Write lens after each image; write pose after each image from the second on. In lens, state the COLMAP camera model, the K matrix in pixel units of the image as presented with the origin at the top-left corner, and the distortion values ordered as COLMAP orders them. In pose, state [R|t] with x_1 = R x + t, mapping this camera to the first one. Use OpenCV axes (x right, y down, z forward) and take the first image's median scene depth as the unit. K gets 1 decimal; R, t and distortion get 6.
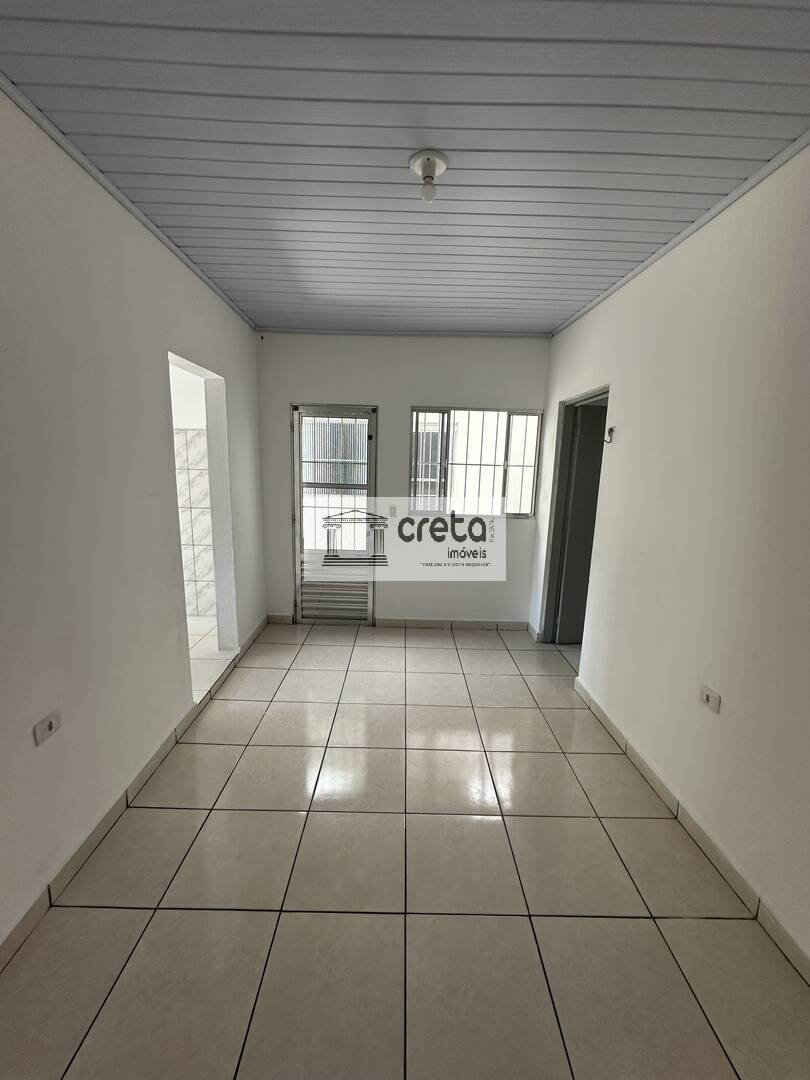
lens RADIAL K [[430.2, 0, 402.5], [0, 430.2, 539.8], [0, 0, 1]] dist [-0.001364, 0.000281]
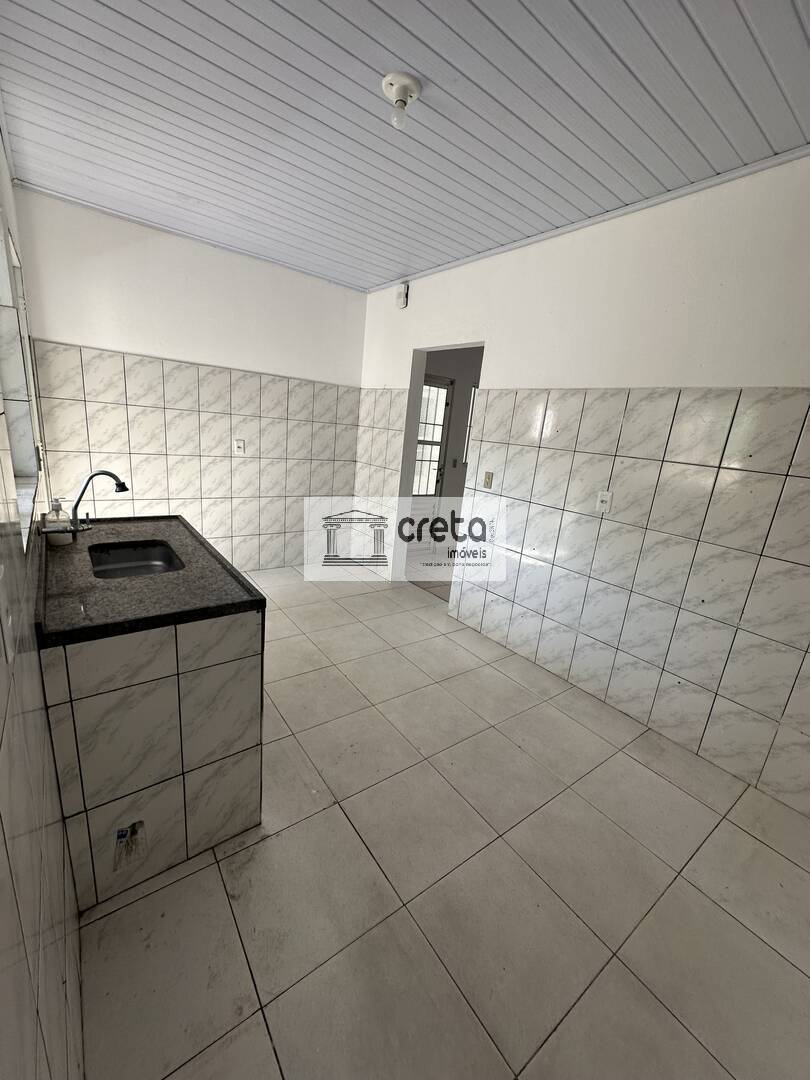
lens RADIAL K [[430.2, 0, 402.5], [0, 430.2, 539.8], [0, 0, 1]] dist [-0.001364, 0.000281]
pose [[0.797830, -0.099515, 0.594613, -0.960132], [0.022313, 0.990481, 0.135829, -0.017118], [-0.602470, -0.095100, 0.792456, 0.024083]]
